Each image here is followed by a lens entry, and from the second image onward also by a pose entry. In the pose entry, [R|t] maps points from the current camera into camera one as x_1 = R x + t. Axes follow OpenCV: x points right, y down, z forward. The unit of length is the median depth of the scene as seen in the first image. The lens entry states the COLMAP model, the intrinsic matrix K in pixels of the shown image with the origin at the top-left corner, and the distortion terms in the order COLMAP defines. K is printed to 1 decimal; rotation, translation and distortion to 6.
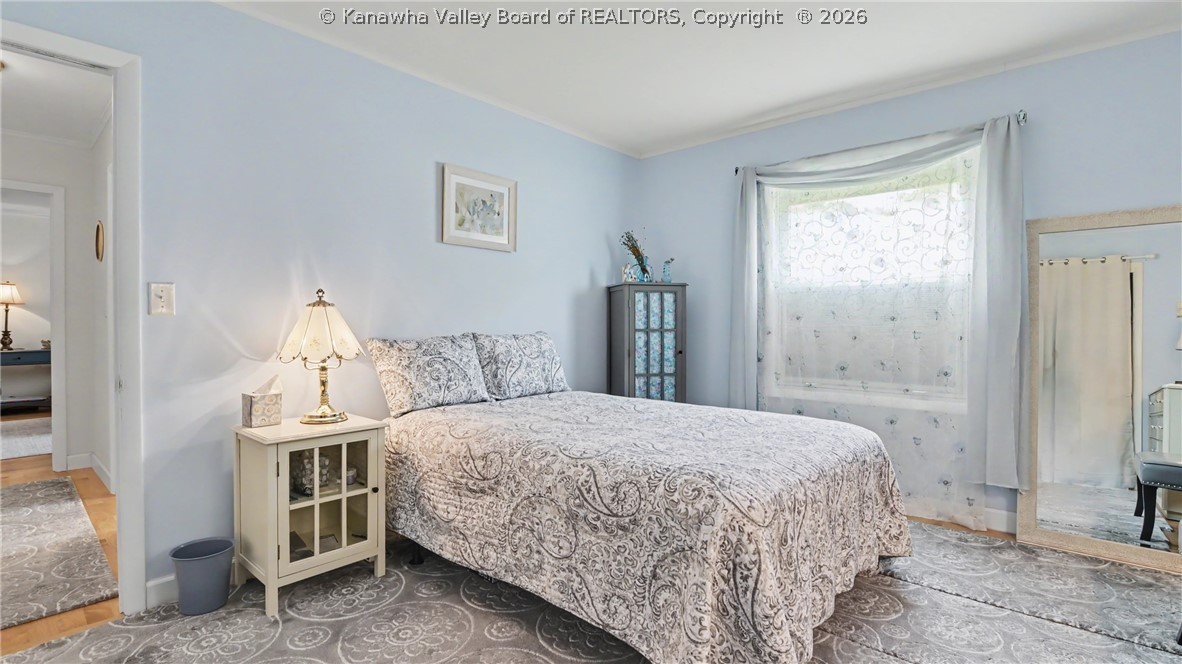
lens RADIAL K [[548.4, 0, 591.0], [0, 548.4, 332.0], [0, 0, 1]] dist [-0.021636, -0.000131]
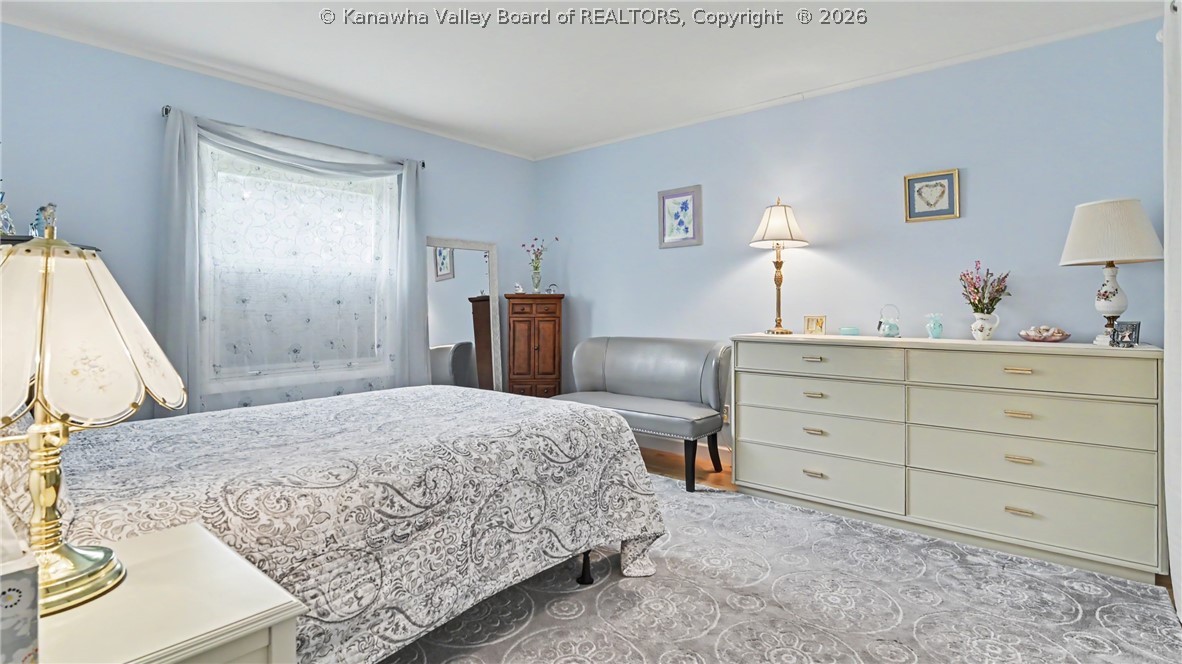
lens RADIAL K [[572.3, 0, 587.8], [0, 572.3, 304.8], [0, 0, 1]] dist [-0.019933, -0.000012]
pose [[-0.027373, 0.001936, 0.999623, -0.994333], [0.019101, 0.999817, -0.001413, -0.011834], [-0.999443, 0.019056, -0.027405, 0.784556]]
